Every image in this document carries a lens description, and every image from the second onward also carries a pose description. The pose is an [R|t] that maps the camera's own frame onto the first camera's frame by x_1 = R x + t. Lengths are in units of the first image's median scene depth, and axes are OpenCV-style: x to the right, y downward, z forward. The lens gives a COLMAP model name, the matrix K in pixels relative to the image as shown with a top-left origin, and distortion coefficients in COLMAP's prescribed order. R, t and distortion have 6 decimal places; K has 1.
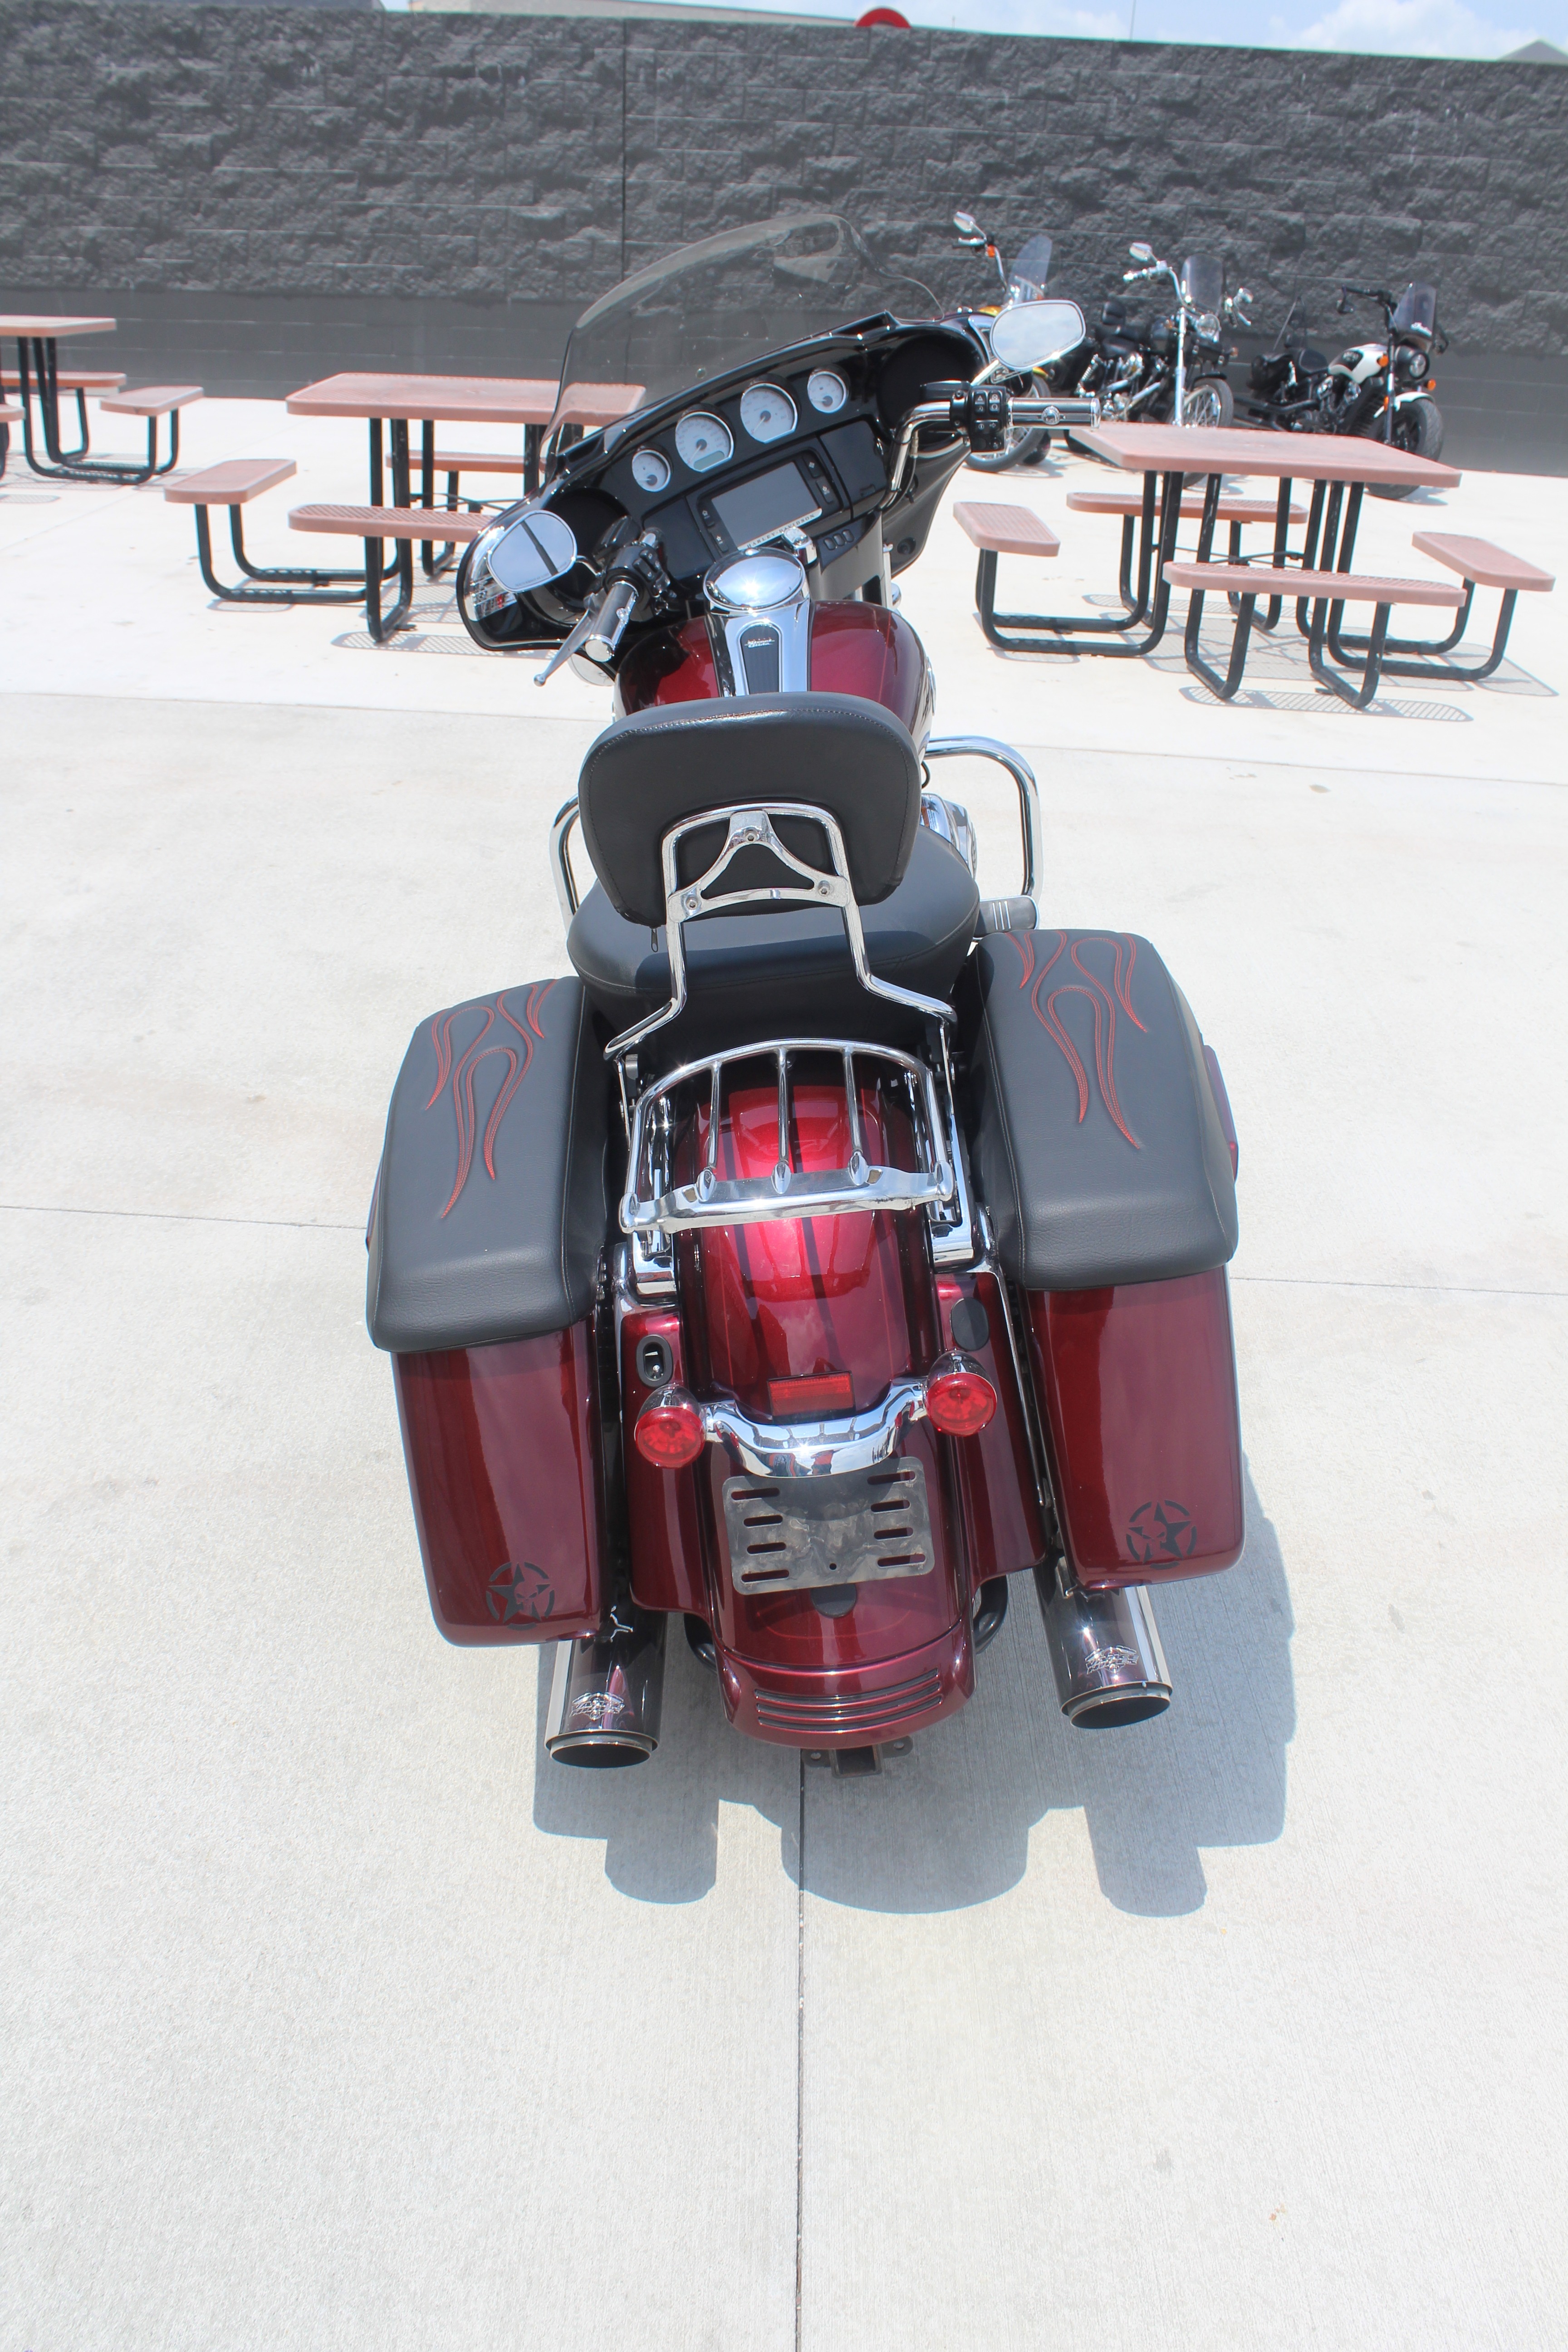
lens RADIAL K [[2038.3, 0, 785.5], [0, 2038.3, 1164.8], [0, 0, 1]] dist [-0.160446, 0.136690]
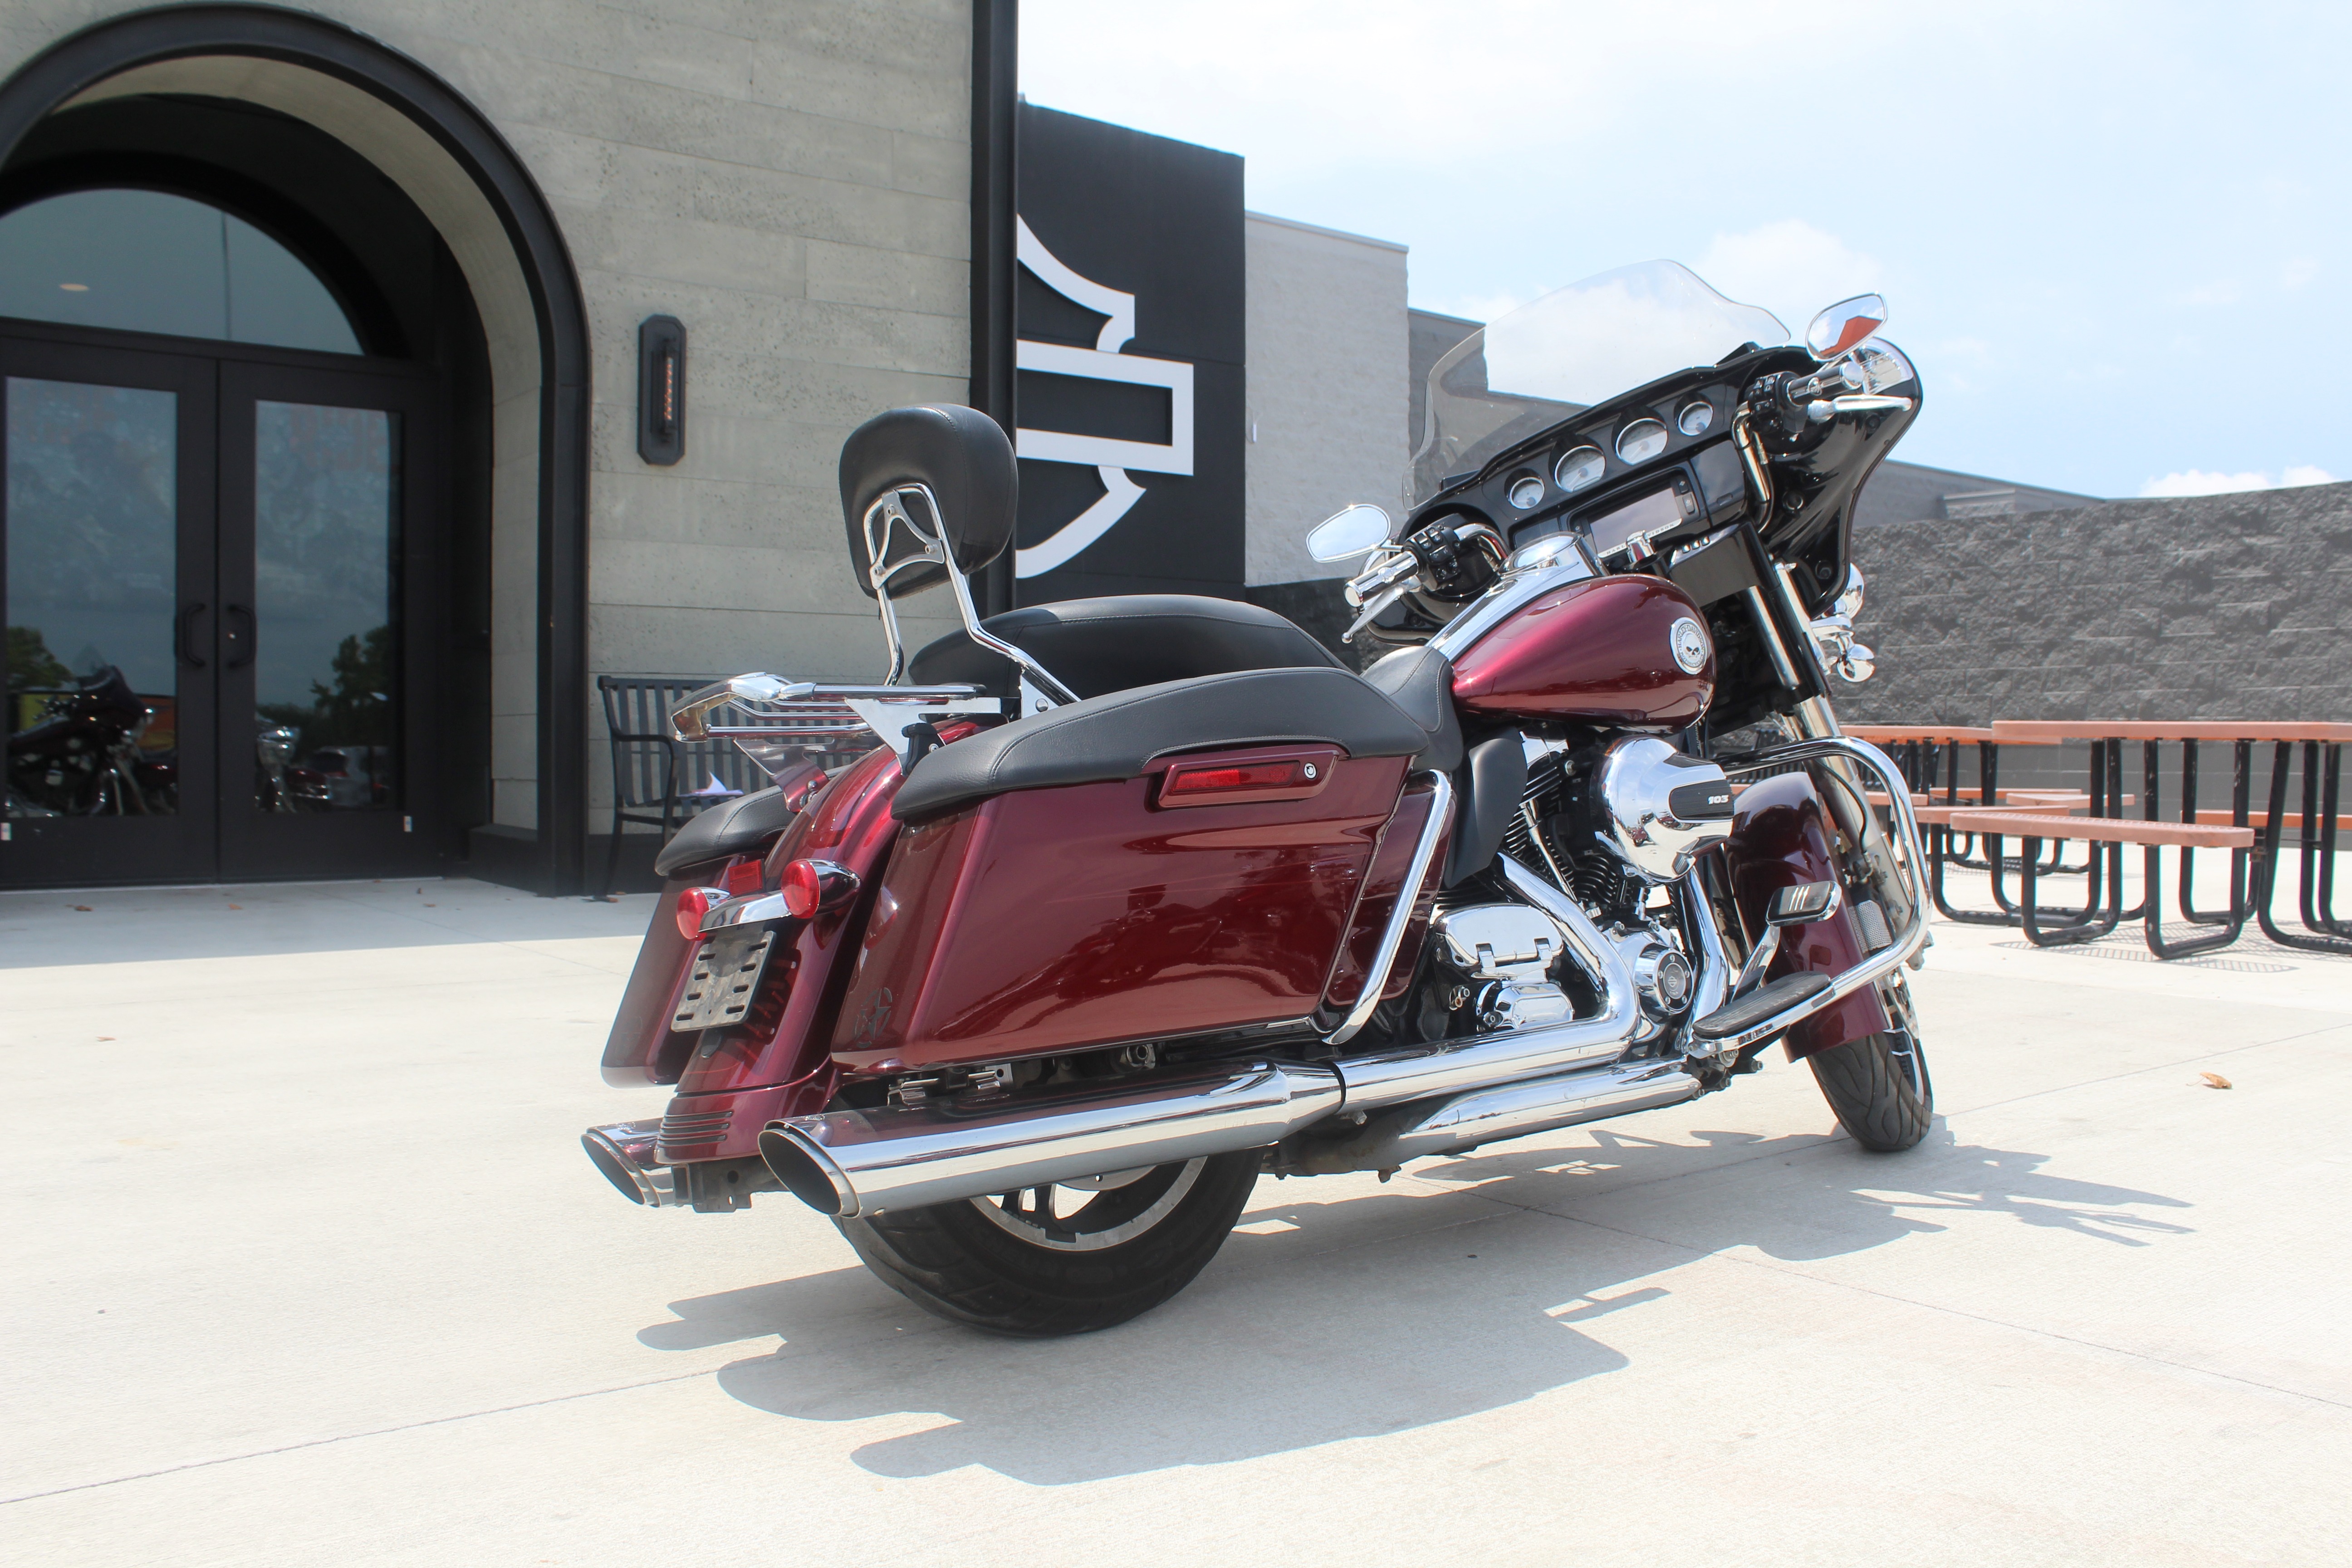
lens RADIAL K [[2038.3, 0, 1192.5], [0, 2038.3, 792.7], [0, 0, 1]] dist [-0.160446, 0.136690]
pose [[0.630279, -0.030349, -0.775775, 0.148958], [-0.313612, 0.904130, -0.290165, 0.043677], [0.710208, 0.426177, 0.560337, 0.059068]]
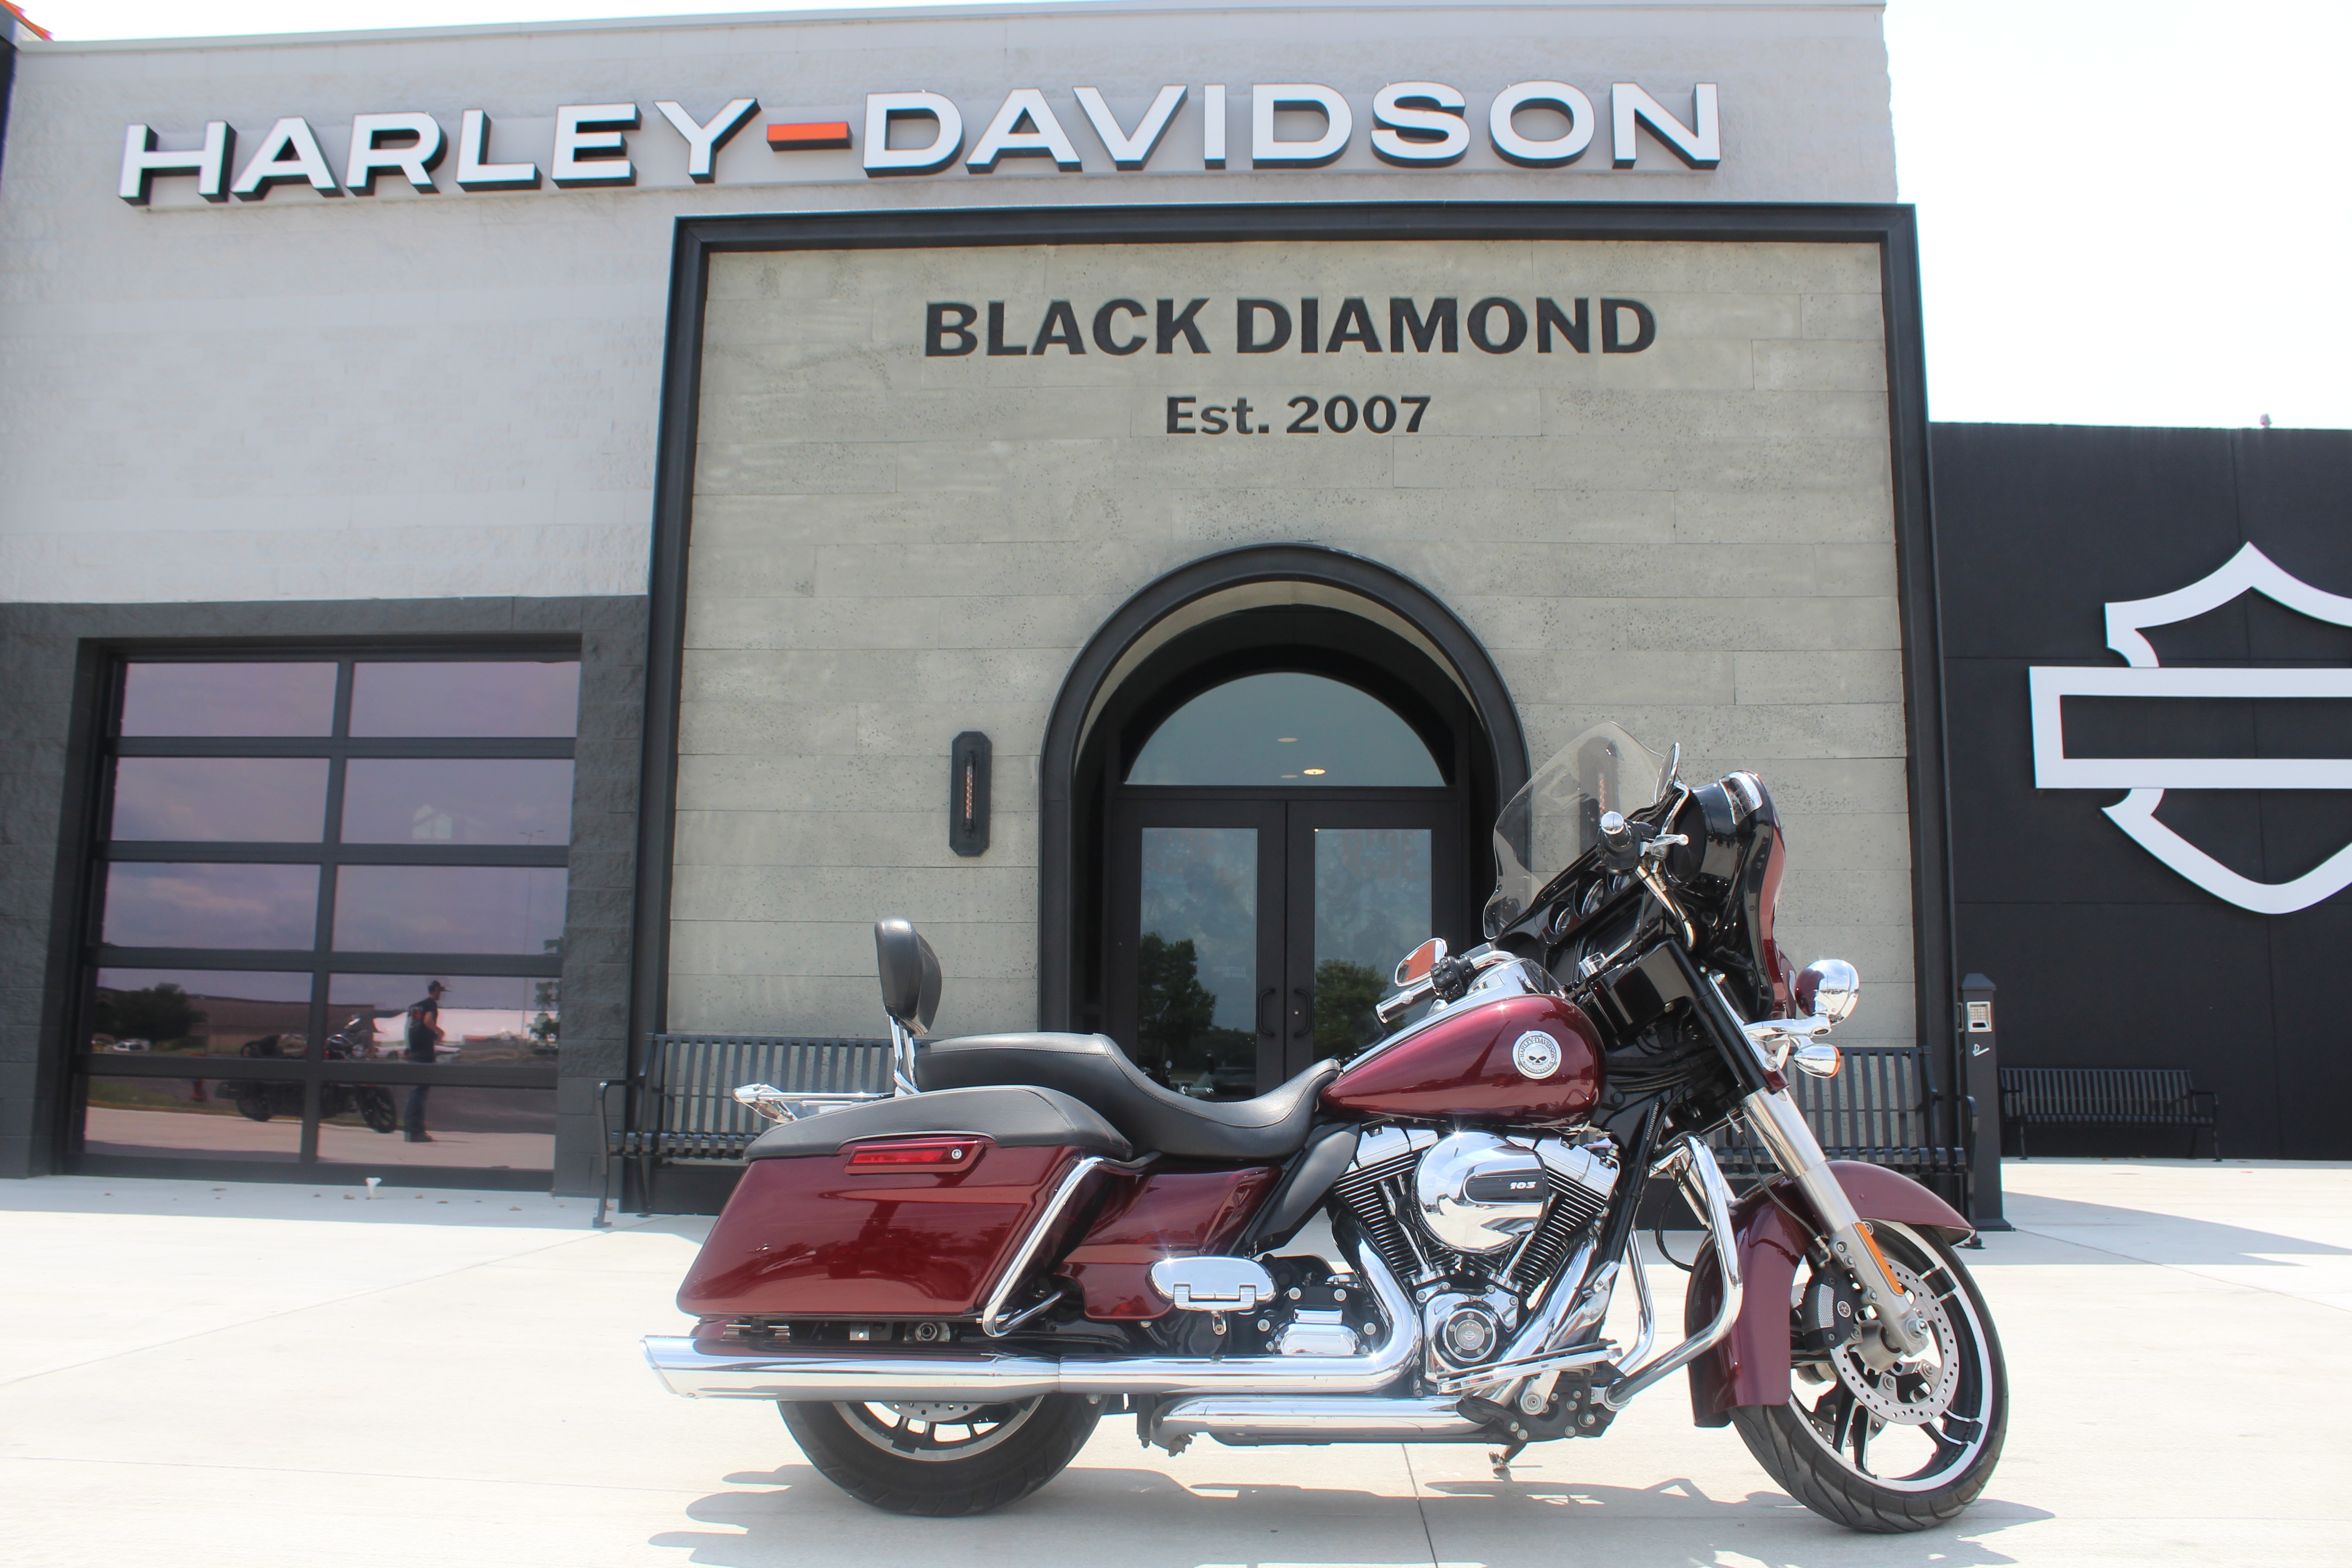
lens RADIAL K [[1954.7, 0, 1178.6], [0, 1954.7, 795.5], [0, 0, 1]] dist [-0.167219, 0.148040]
pose [[-0.046024, -0.192355, -0.980246, 0.267471], [-0.450159, 0.879995, -0.151547, -0.020832], [0.891762, 0.434292, -0.127091, 0.187477]]
